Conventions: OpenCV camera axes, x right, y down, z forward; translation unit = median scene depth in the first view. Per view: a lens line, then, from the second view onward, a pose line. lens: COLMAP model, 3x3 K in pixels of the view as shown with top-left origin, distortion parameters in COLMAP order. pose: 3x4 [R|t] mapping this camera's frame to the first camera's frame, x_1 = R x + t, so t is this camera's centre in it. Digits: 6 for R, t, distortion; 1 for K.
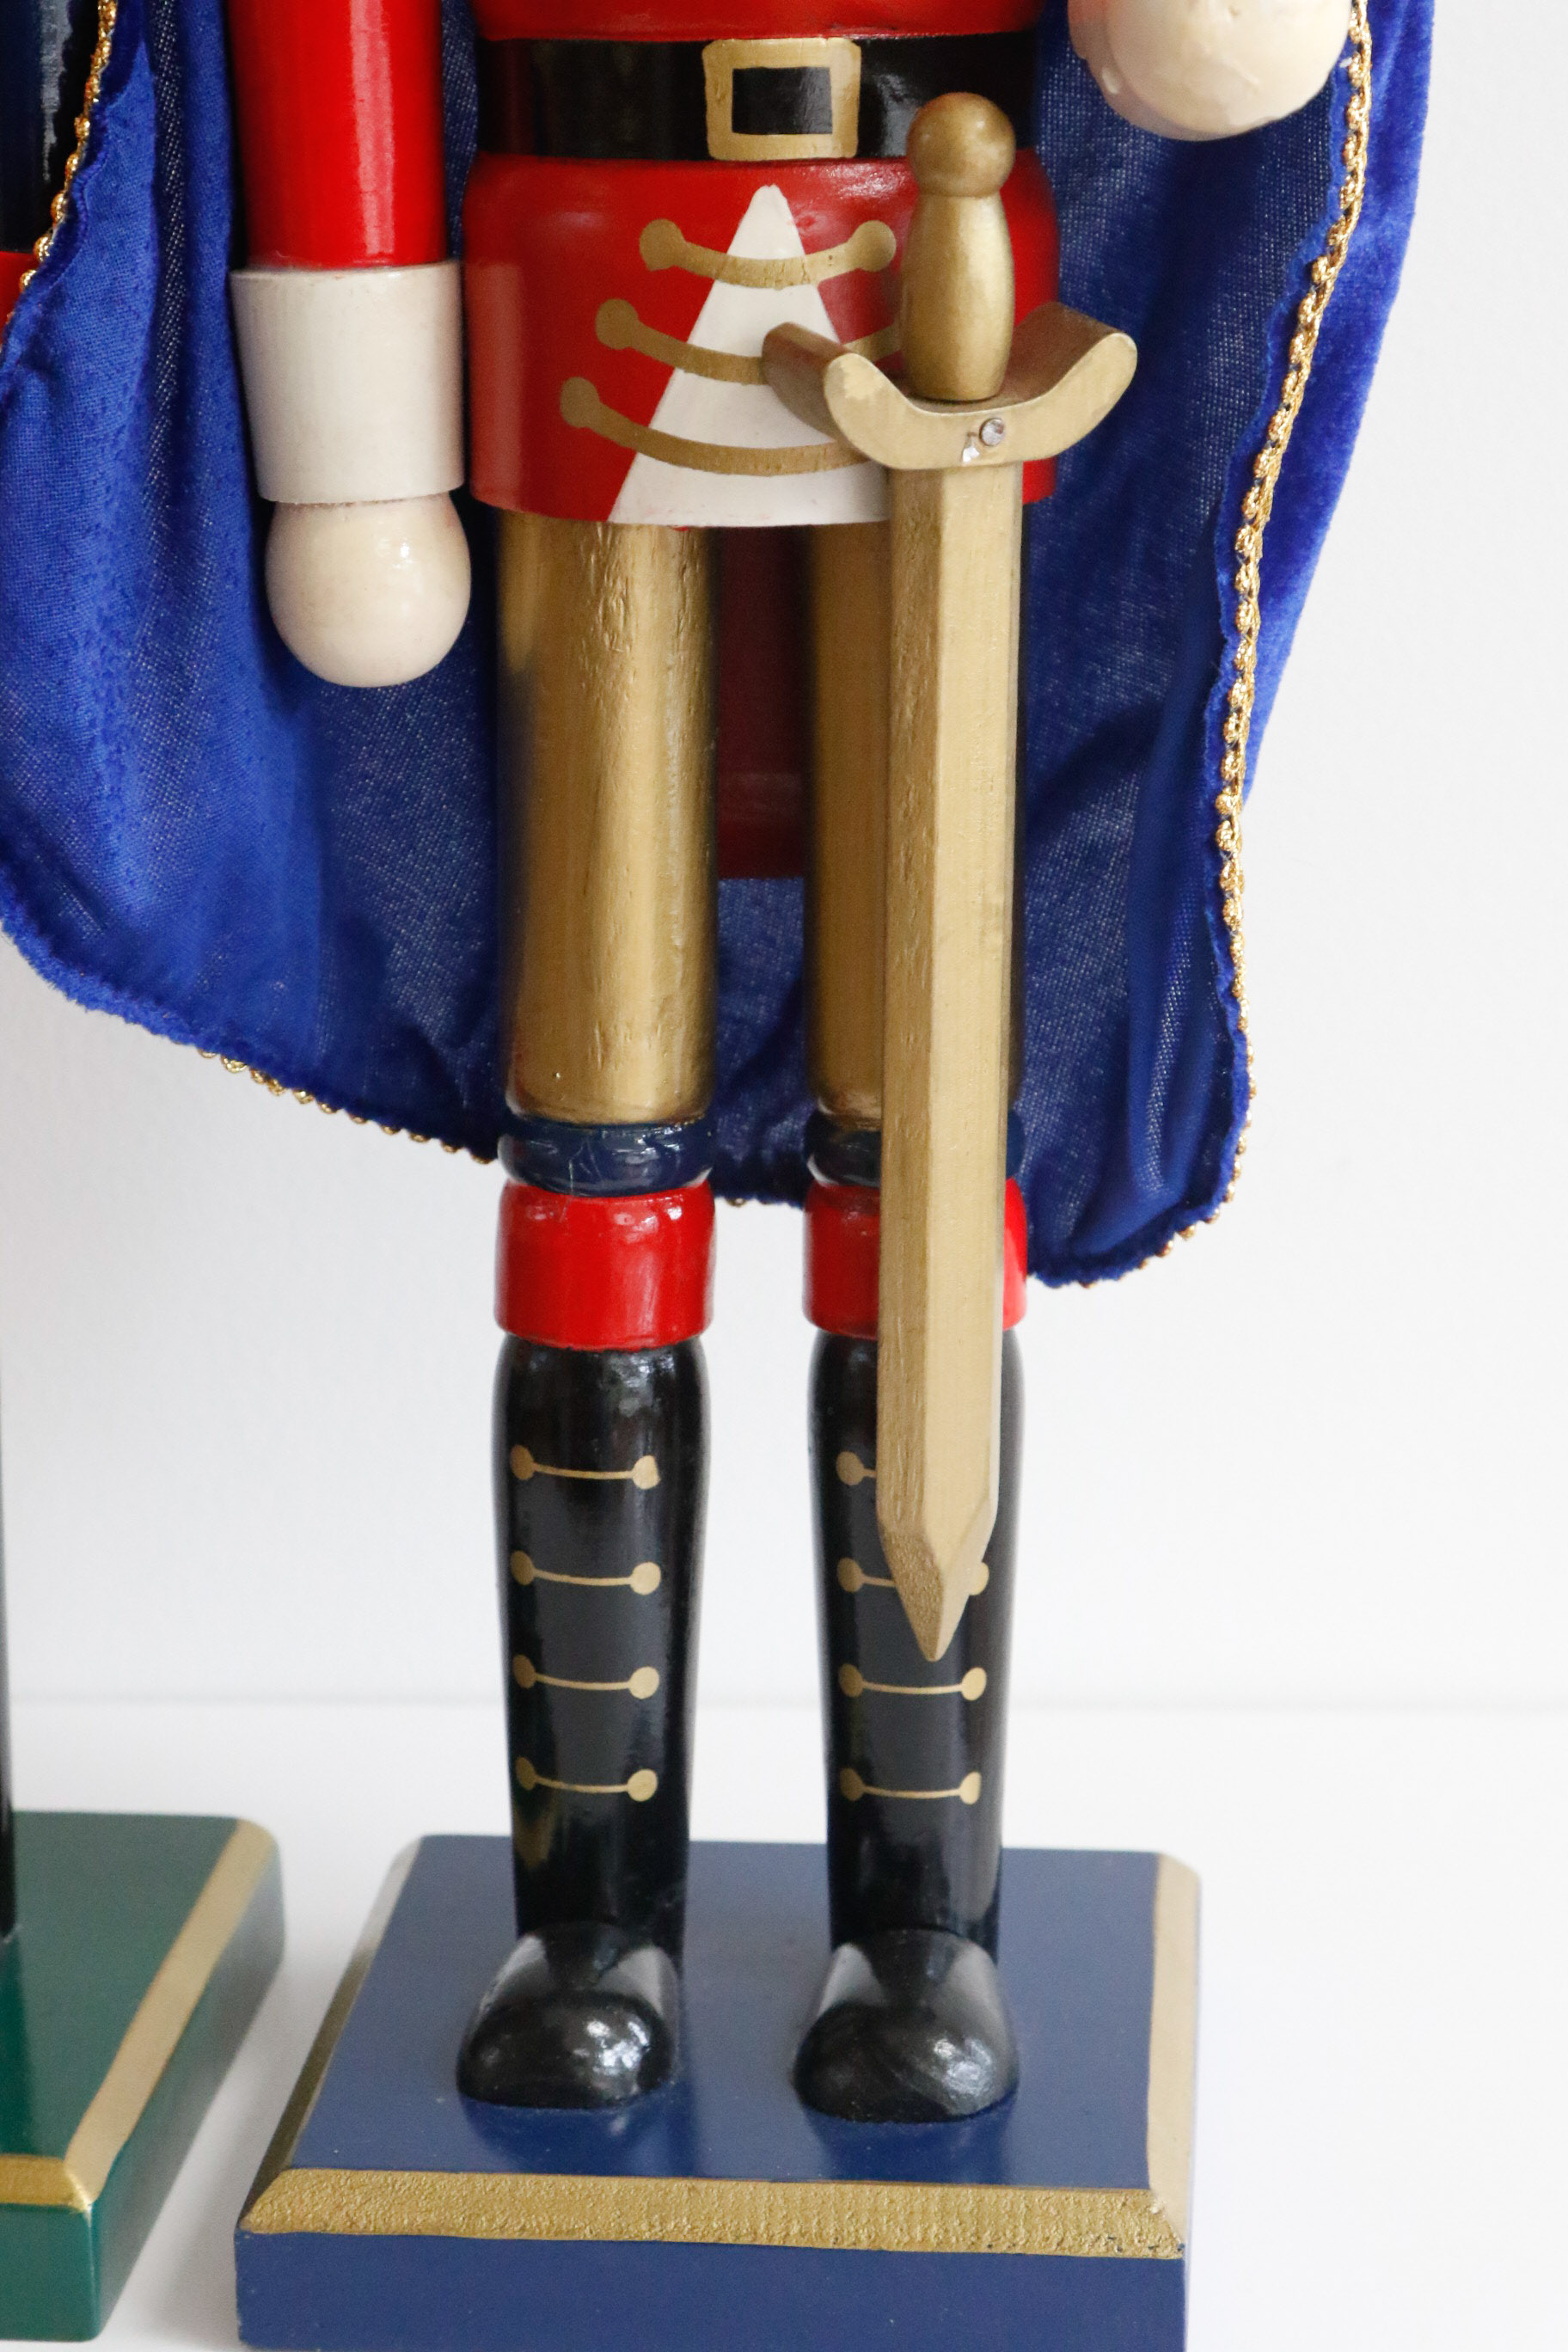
lens RADIAL K [[5109.0, 0, 790.0], [0, 5109.0, 1210.0], [0, 0, 1]] dist [0.058339, 0.368333]
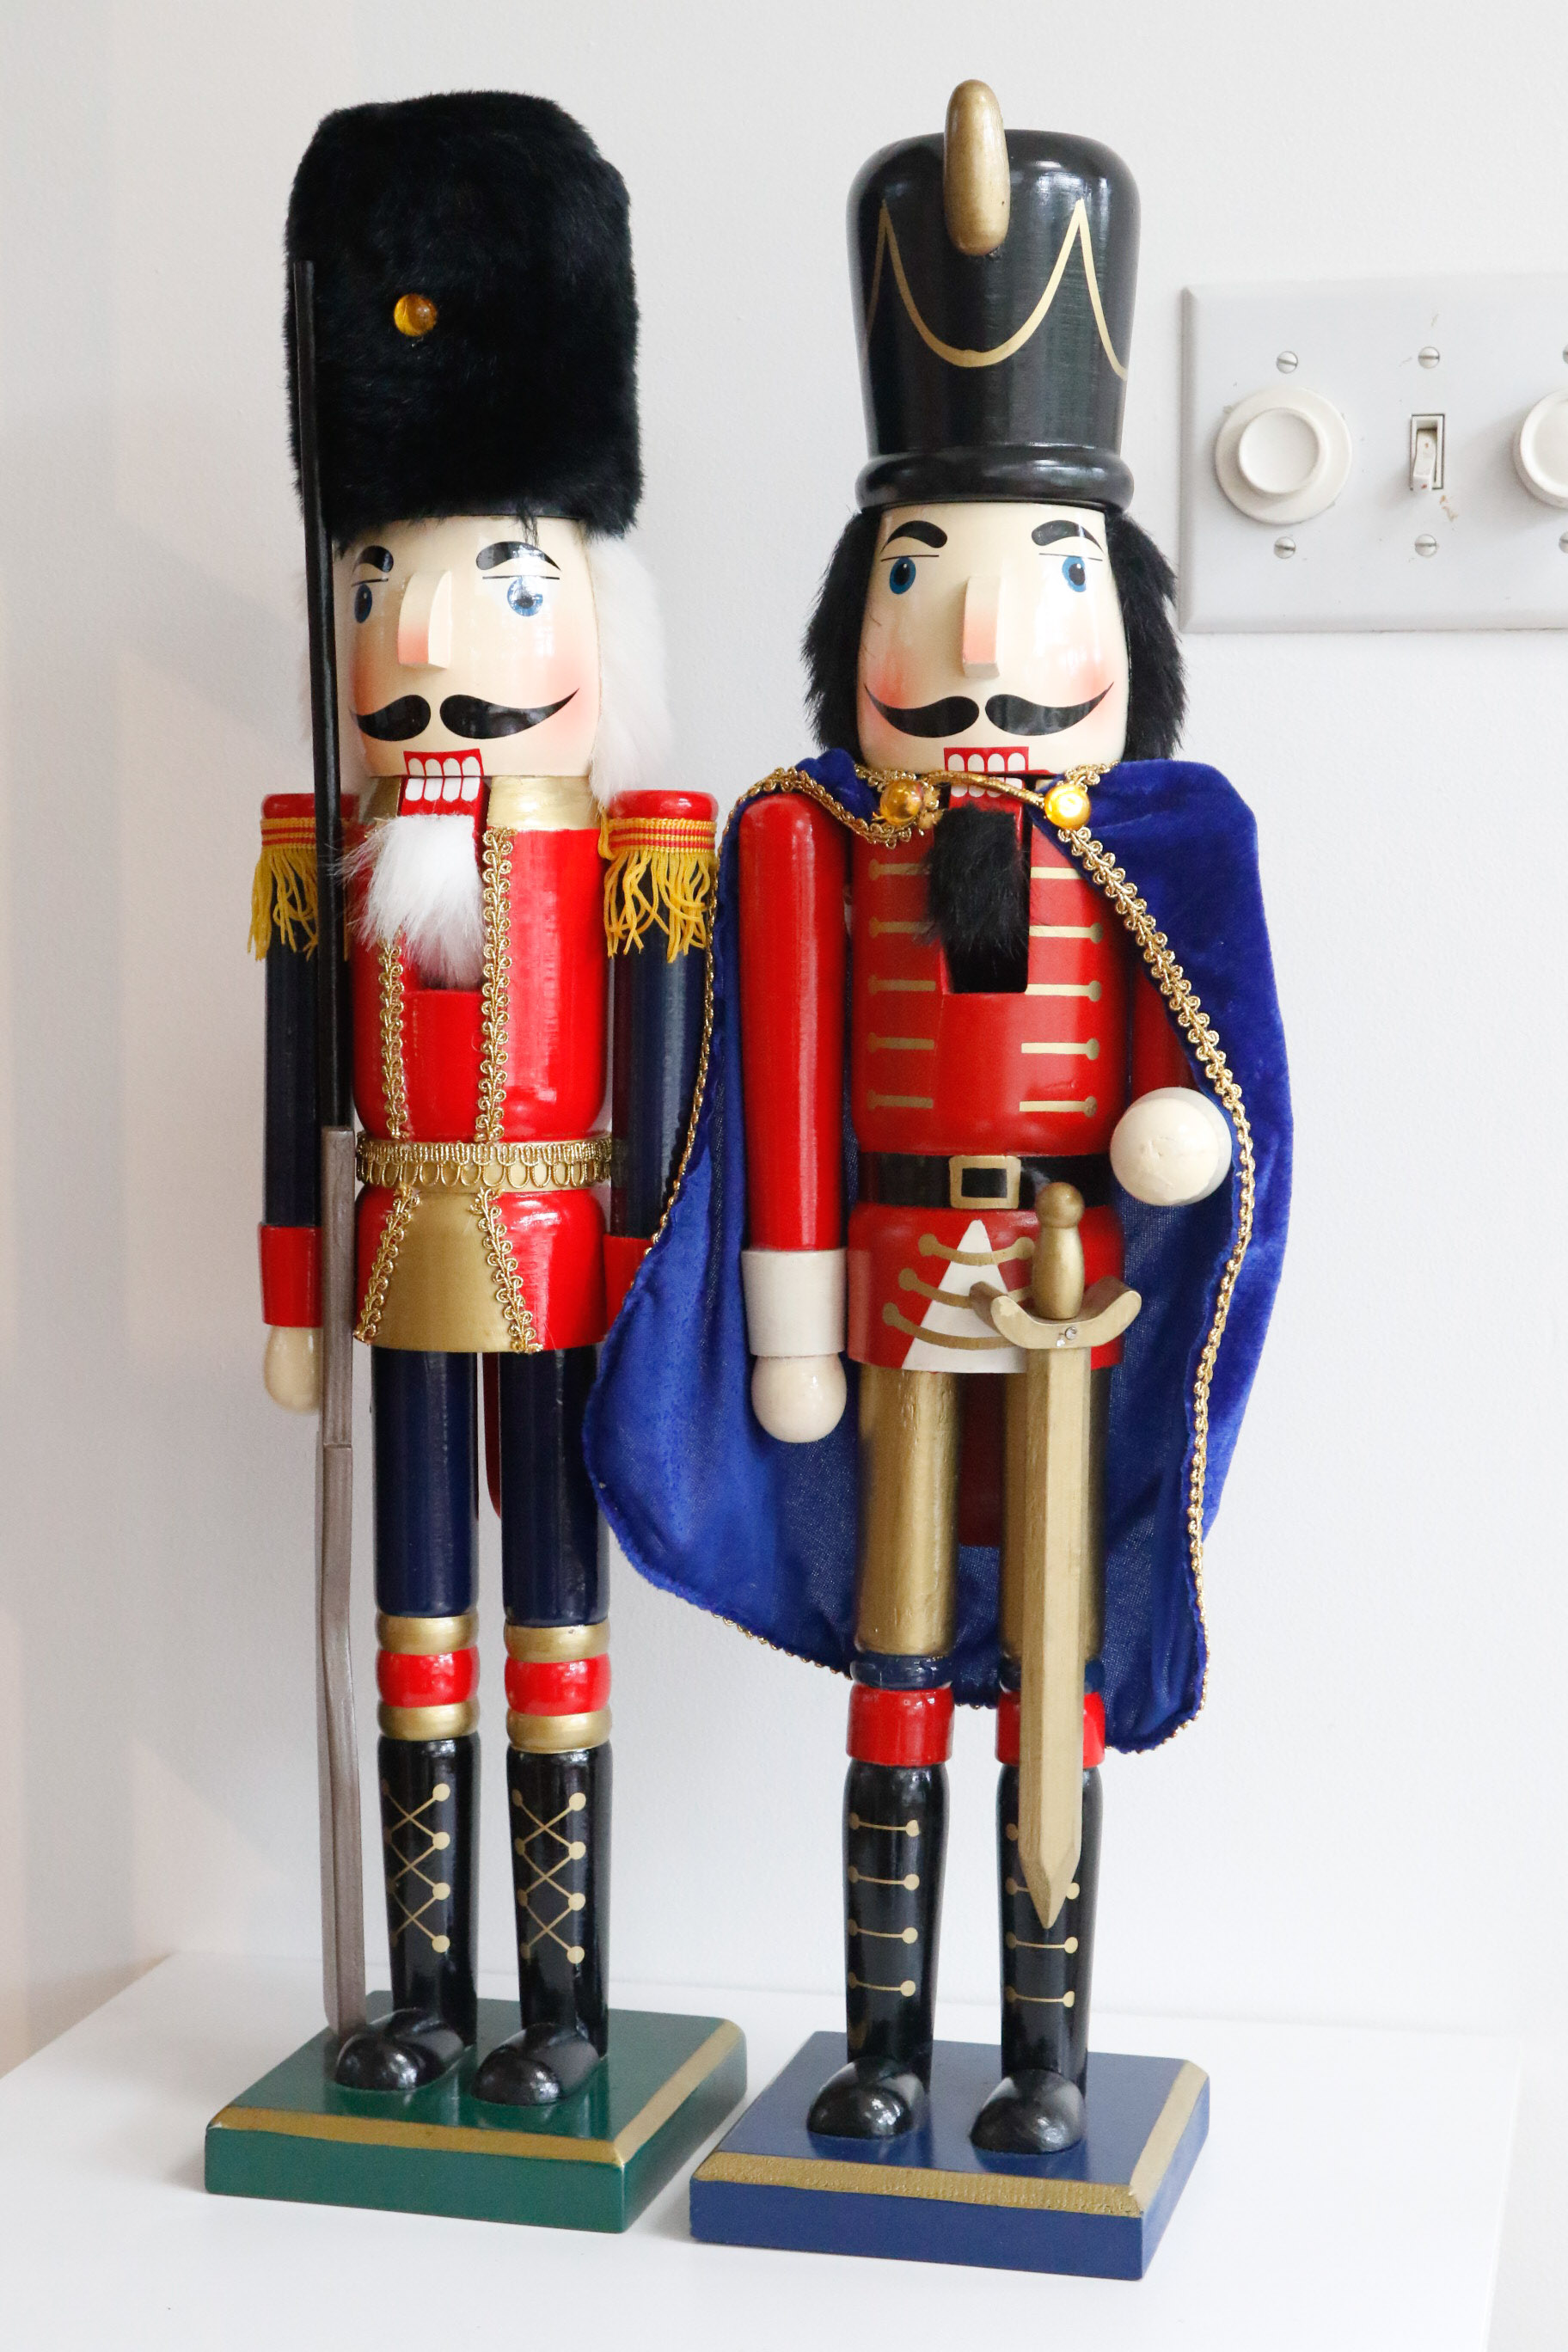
lens RADIAL K [[3801.5, 0, 790.9], [0, 3801.5, 1224.0], [0, 0, 1]] dist [-0.016699, 0.079895]
pose [[0.987668, 0.029399, -0.153778, 0.158428], [-0.057007, 0.982315, -0.178345, 0.092124], [0.145815, 0.184912, 0.971877, -0.564948]]
